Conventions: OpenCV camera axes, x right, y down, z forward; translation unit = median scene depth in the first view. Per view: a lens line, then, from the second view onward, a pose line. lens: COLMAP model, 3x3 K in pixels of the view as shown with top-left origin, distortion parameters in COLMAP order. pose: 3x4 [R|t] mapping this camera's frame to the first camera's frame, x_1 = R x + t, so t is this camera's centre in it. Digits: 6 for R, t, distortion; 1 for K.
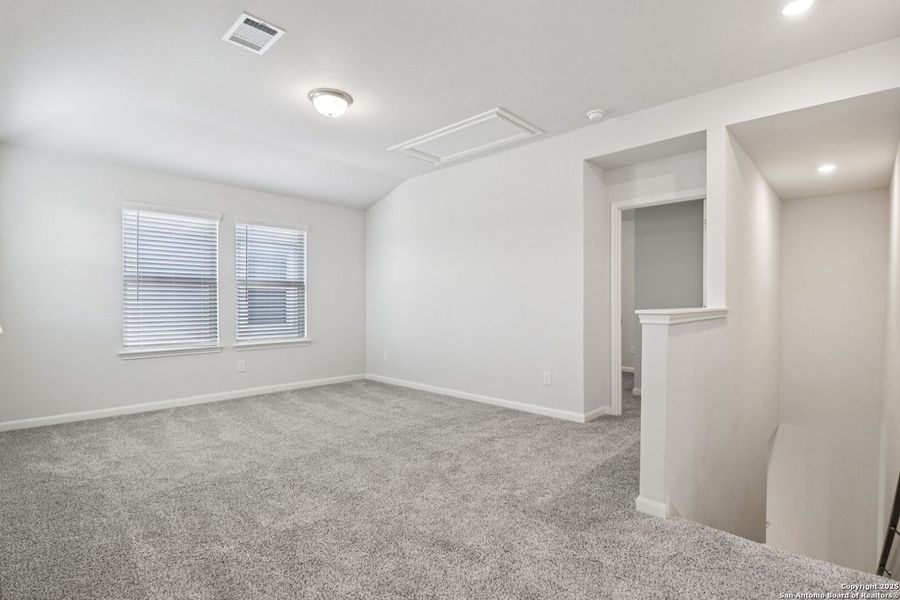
lens RADIAL K [[437.3, 0, 450.3], [0, 437.3, 289.3], [0, 0, 1]] dist [-0.000356, -0.013433]
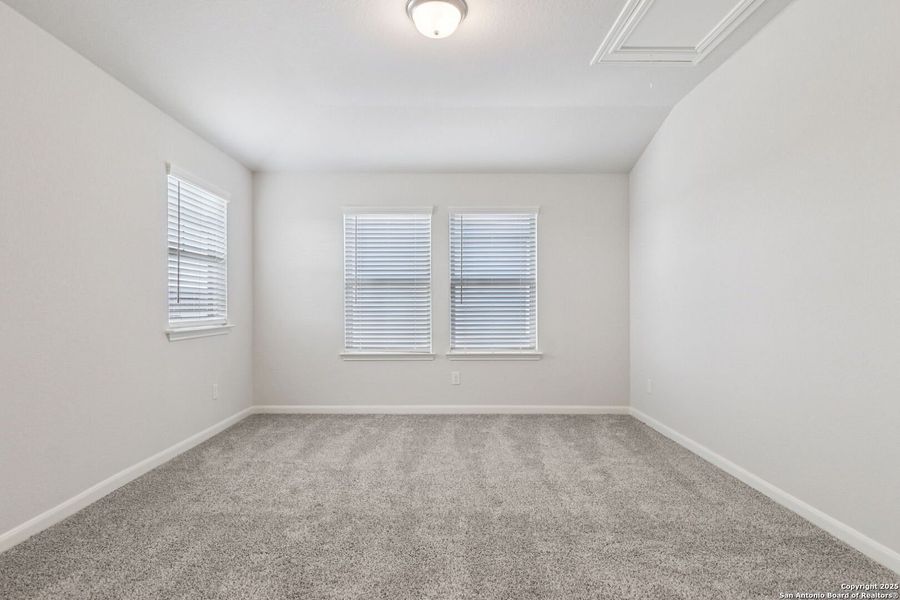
lens RADIAL K [[475.8, 0, 447.2], [0, 475.8, 302.0], [0, 0, 1]] dist [-0.001878, -0.001416]
pose [[0.679682, -0.002972, -0.733501, 0.241834], [0.023938, 0.999549, 0.018132, 0.007783], [0.733117, -0.029883, 0.679446, 0.405791]]
